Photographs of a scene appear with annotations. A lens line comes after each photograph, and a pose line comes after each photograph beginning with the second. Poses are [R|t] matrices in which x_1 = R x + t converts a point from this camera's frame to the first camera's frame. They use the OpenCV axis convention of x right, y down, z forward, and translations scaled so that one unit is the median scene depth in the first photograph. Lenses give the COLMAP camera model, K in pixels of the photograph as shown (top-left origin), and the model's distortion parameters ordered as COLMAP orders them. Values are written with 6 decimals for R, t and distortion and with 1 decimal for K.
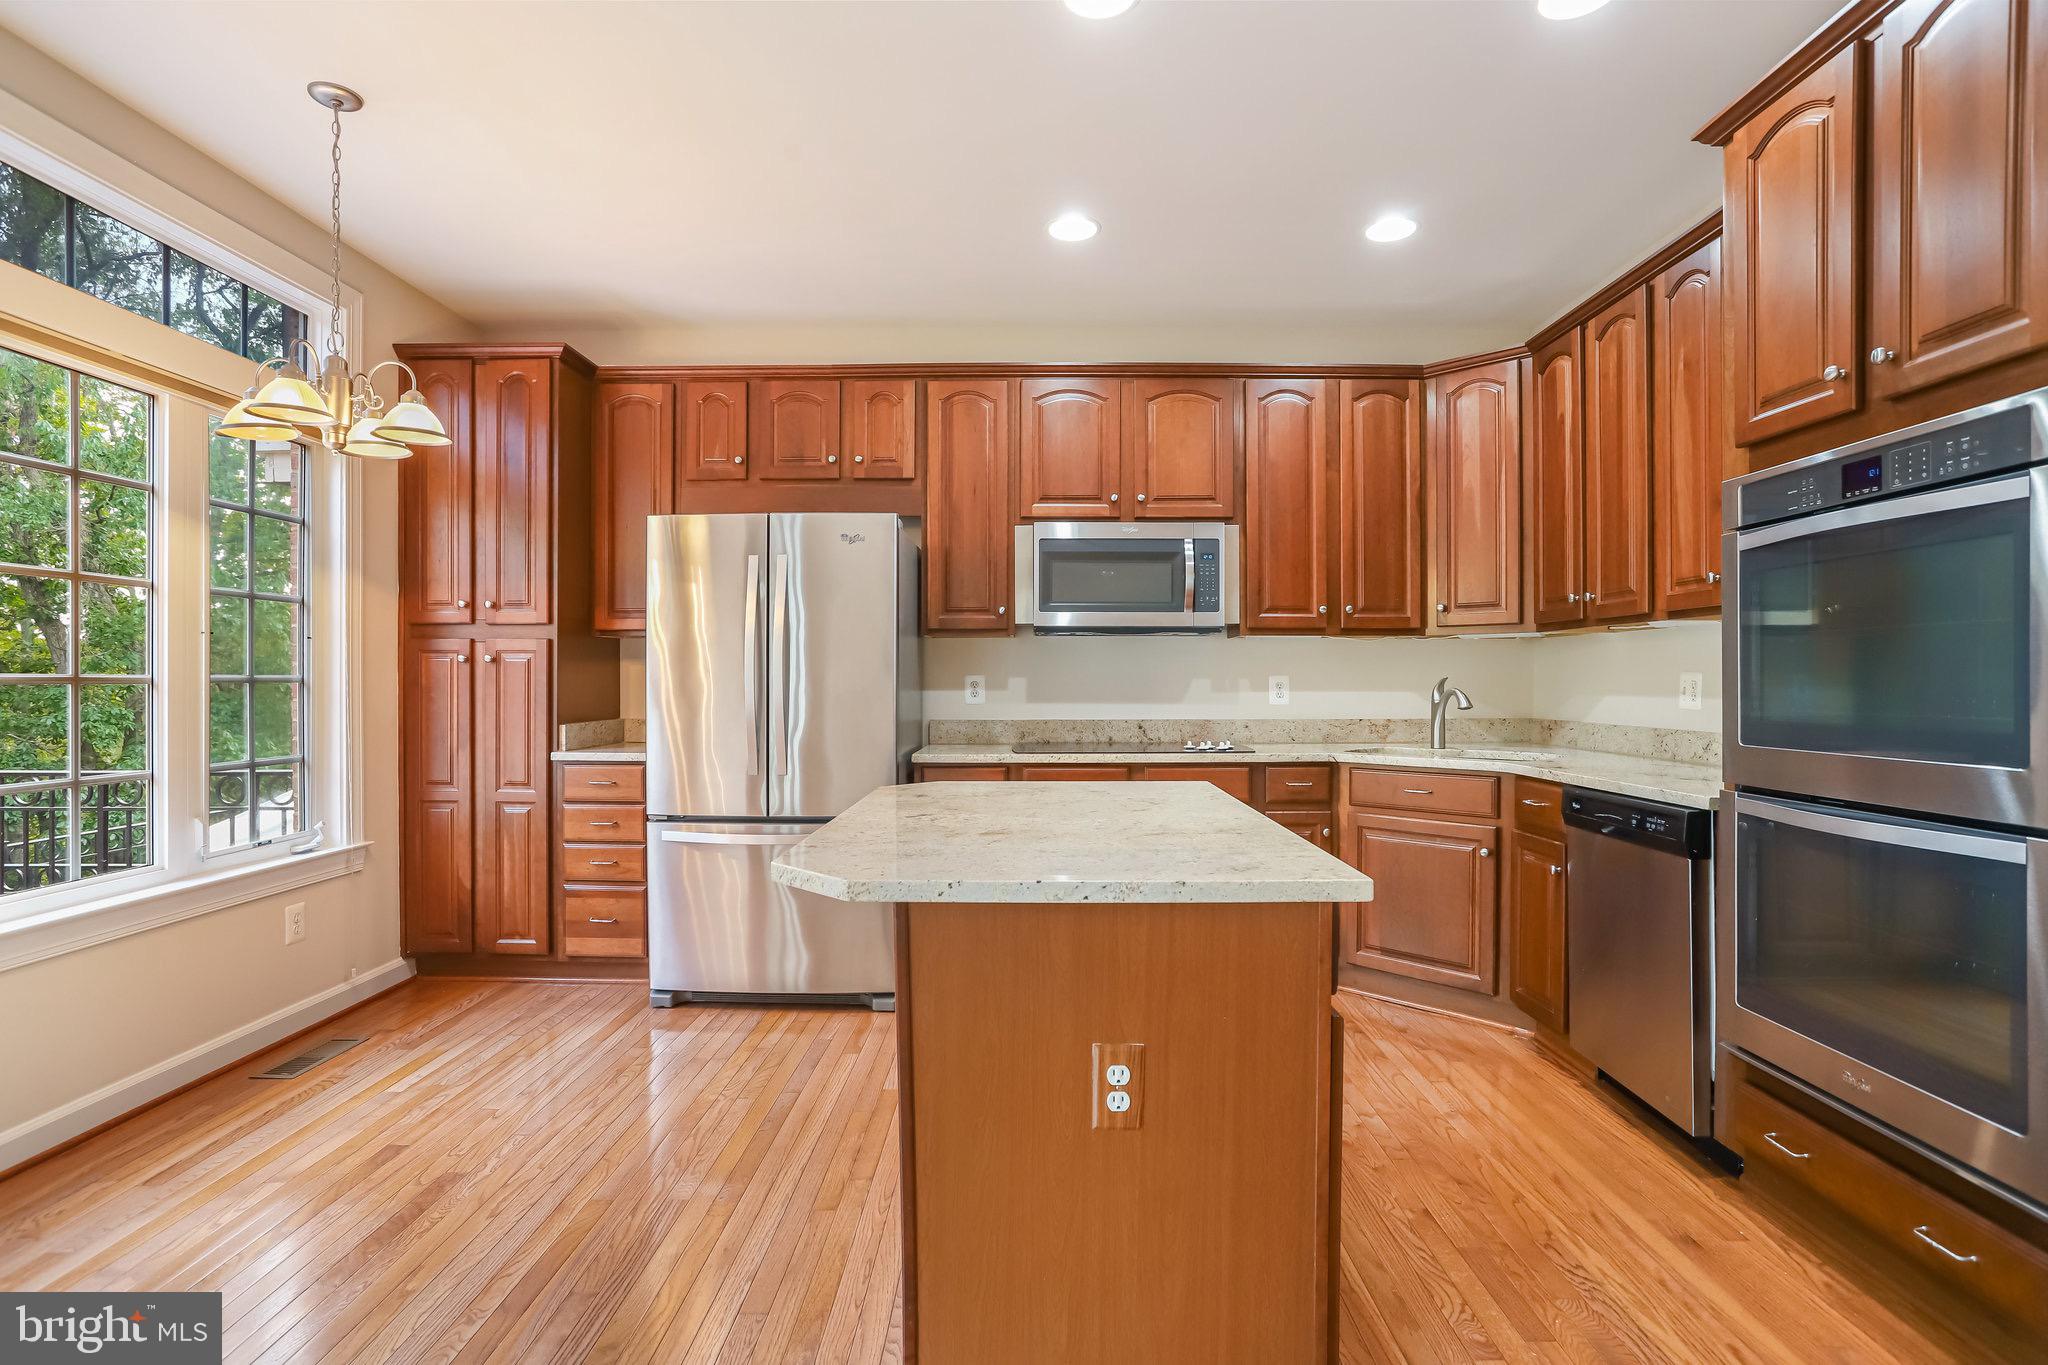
lens RADIAL K [[1006.6, 0, 1024.0], [0, 1006.6, 682.5], [0, 0, 1]] dist [-0.060008, 0.035423]
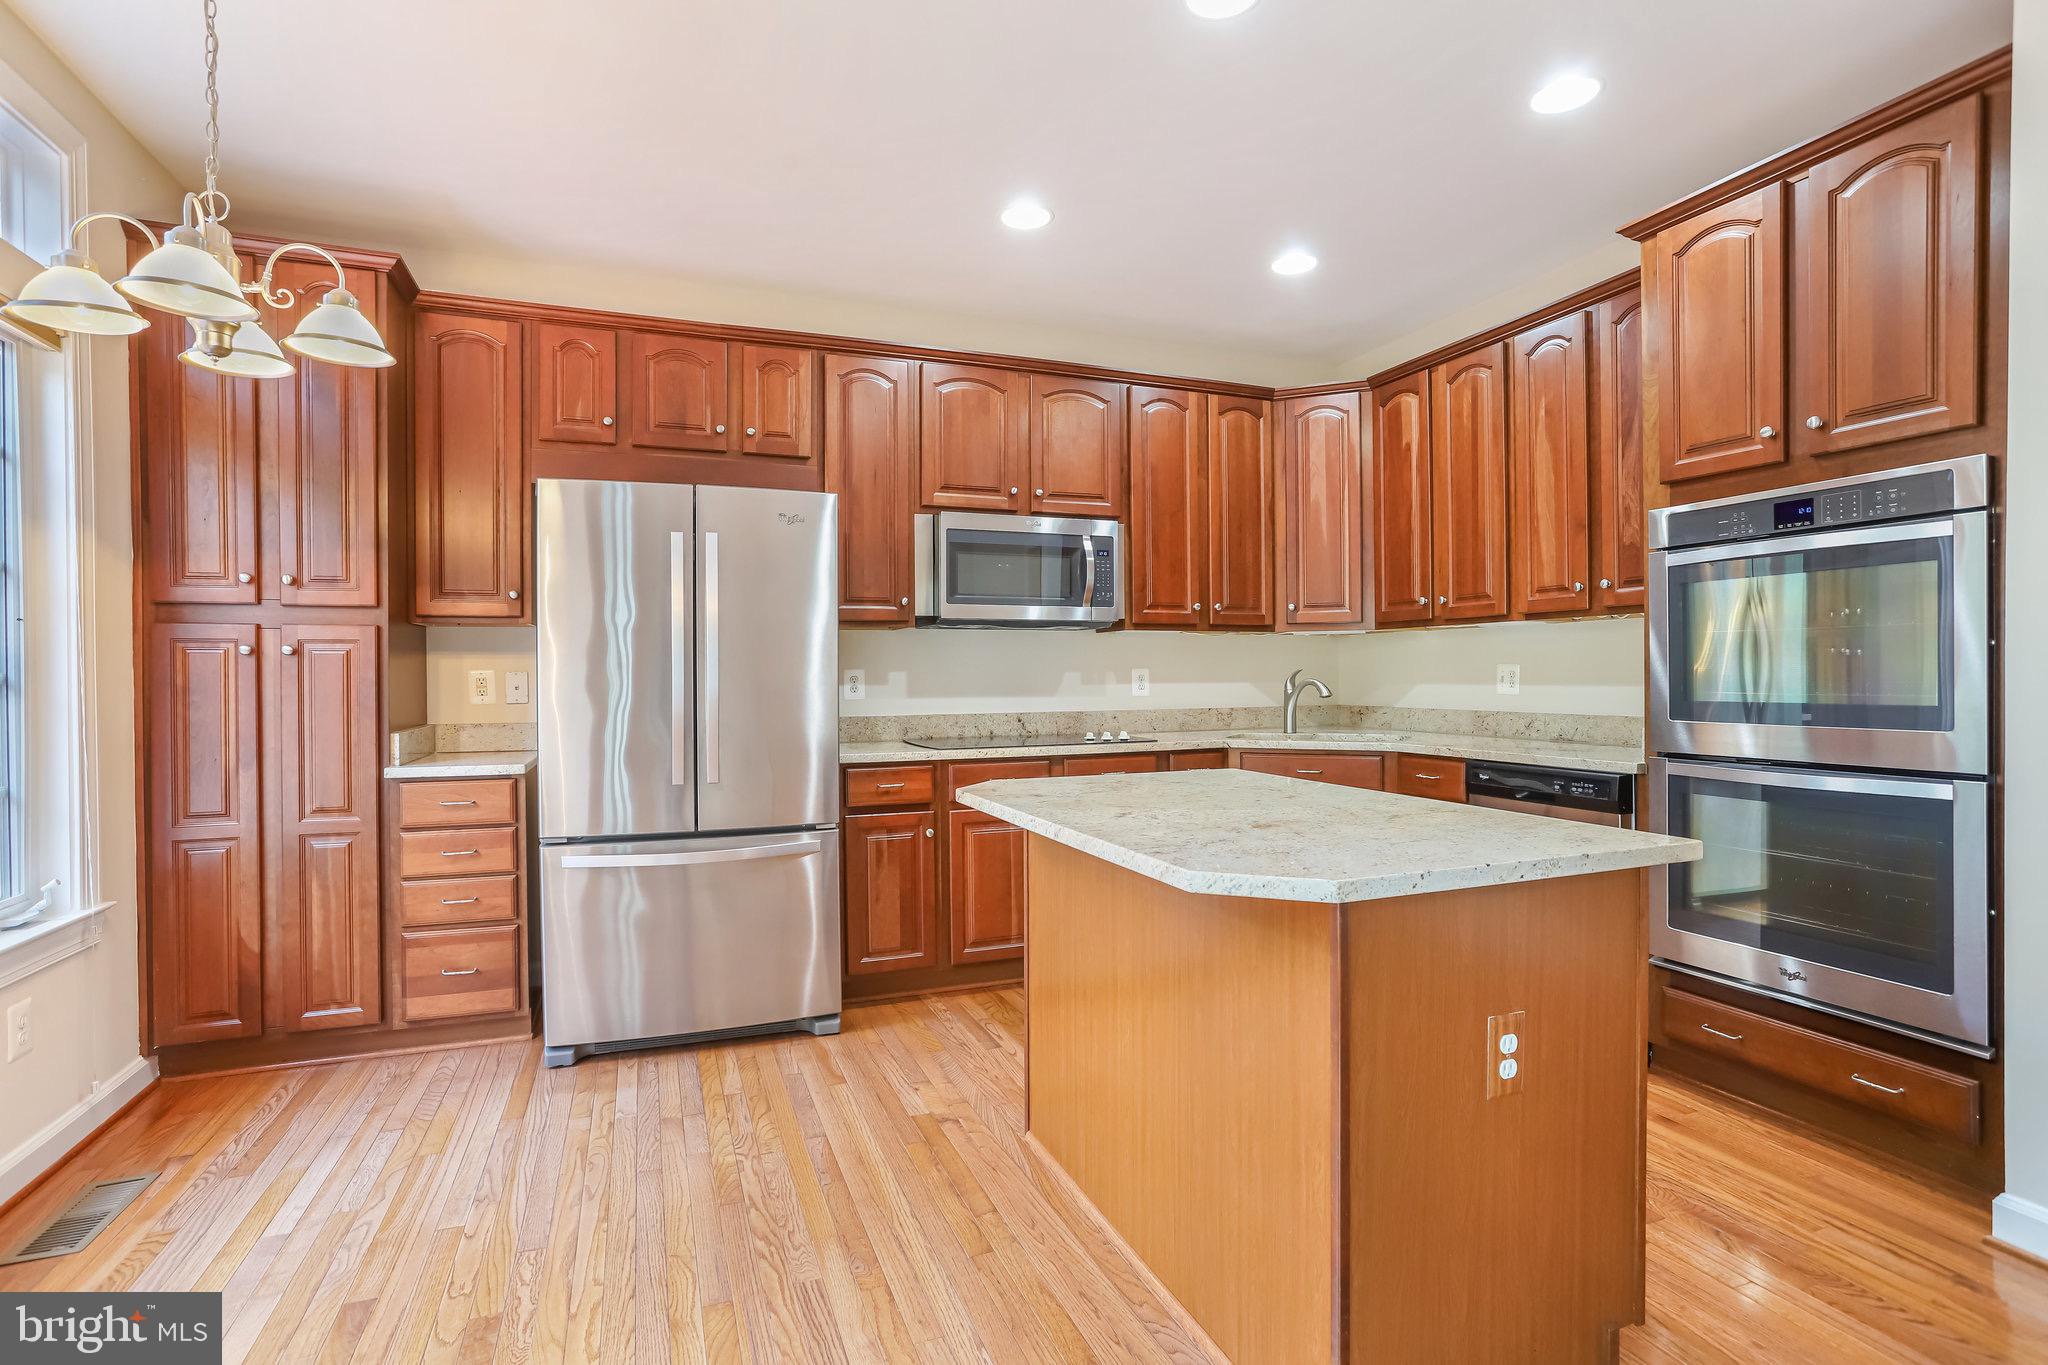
lens RADIAL K [[991.8, 0, 1017.7], [0, 991.8, 679.7], [0, 0, 1]] dist [-0.058712, 0.034355]
pose [[0.928906, -0.007958, 0.370229, -0.290900], [0.007193, 0.999968, 0.003446, 0.000309], [-0.370245, -0.000538, 0.928934, 0.089034]]
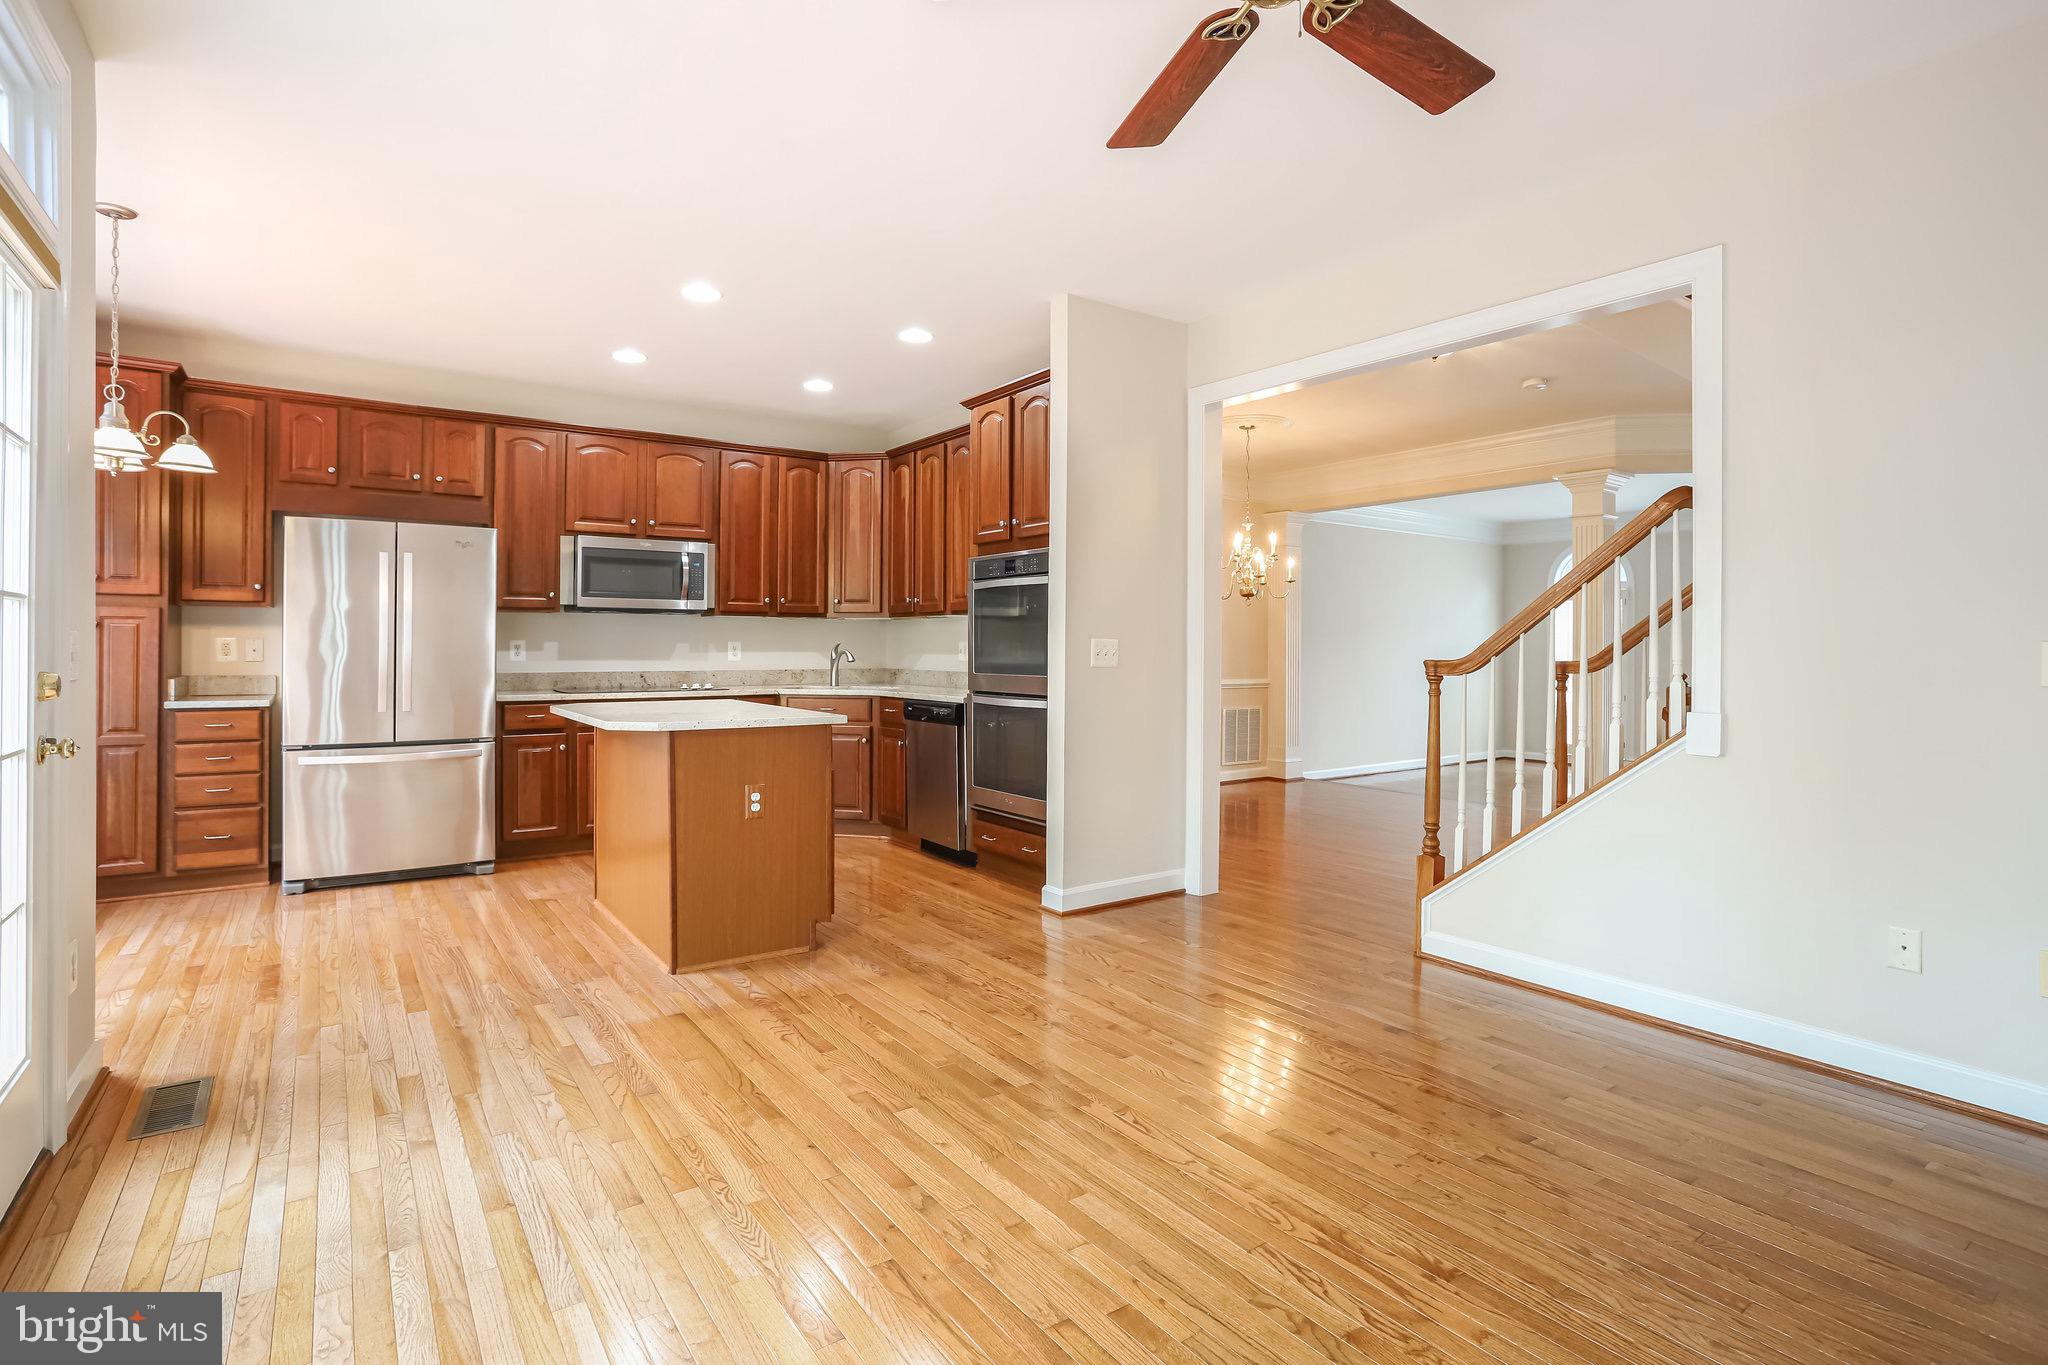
lens RADIAL K [[1020.5, 0, 1023.9], [0, 1020.5, 642.2], [0, 0, 1]] dist [-0.058827, 0.037636]
pose [[0.811804, 0.005342, 0.583905, -0.334308], [-0.002432, 0.999980, -0.005768, 0.002114], [-0.583924, 0.003262, 0.811801, -0.587235]]
